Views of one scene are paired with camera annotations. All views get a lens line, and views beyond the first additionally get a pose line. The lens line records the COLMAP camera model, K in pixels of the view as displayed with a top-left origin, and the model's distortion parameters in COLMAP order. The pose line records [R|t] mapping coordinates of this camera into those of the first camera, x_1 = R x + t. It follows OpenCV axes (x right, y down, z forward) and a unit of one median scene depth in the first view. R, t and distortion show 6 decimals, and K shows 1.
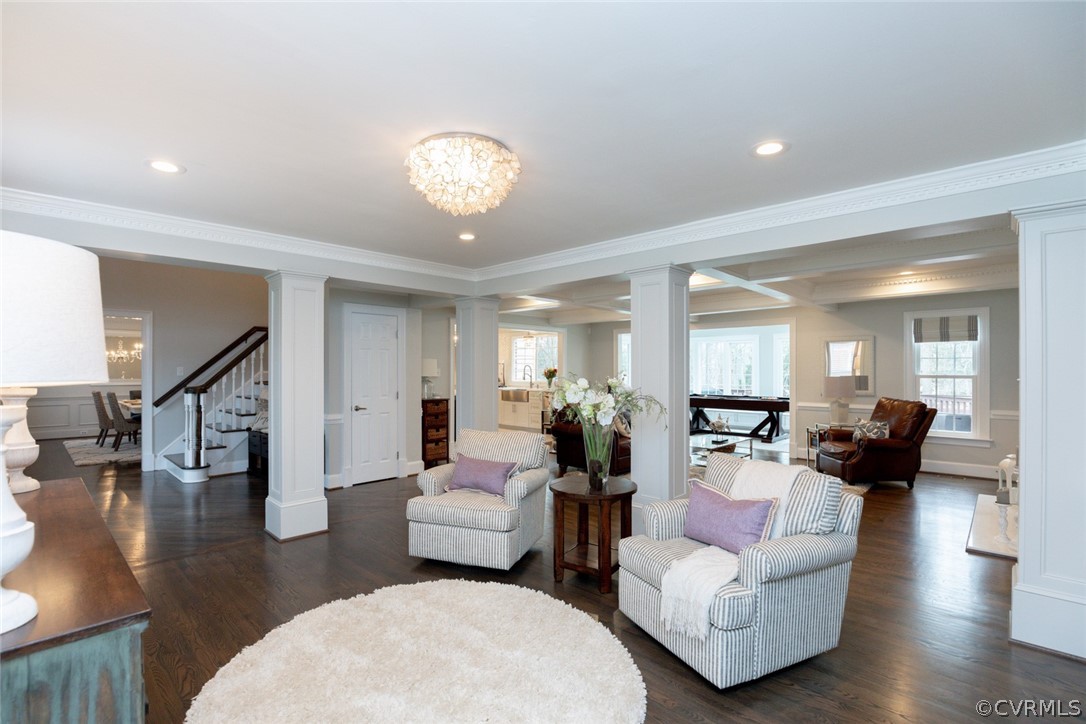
lens RADIAL K [[506.0, 0, 543.0], [0, 506.0, 362.0], [0, 0, 1]] dist [-0.032630, 0.000147]
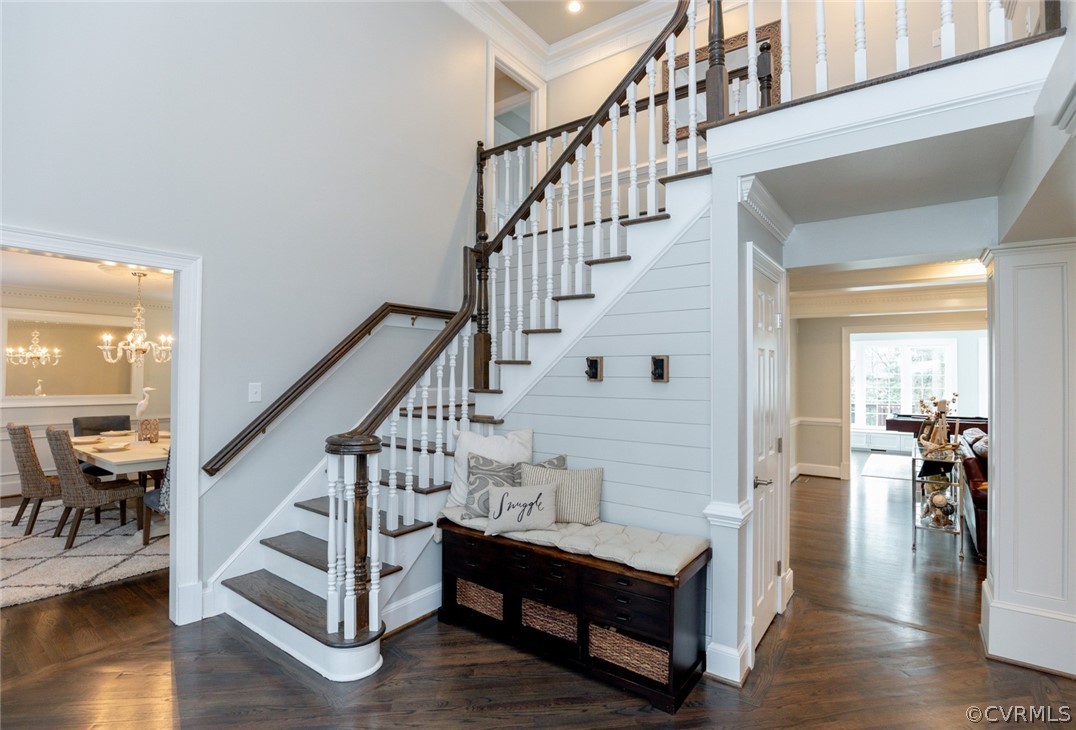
lens RADIAL K [[487.5, 0, 538.0], [0, 487.5, 365.0], [0, 0, 1]] dist [-0.000525, -0.000459]
pose [[0.990495, 0.010500, 0.137148, -0.538101], [-0.010672, 0.999943, 0.000515, -0.012228], [-0.137135, -0.001974, 0.990550, 0.515598]]
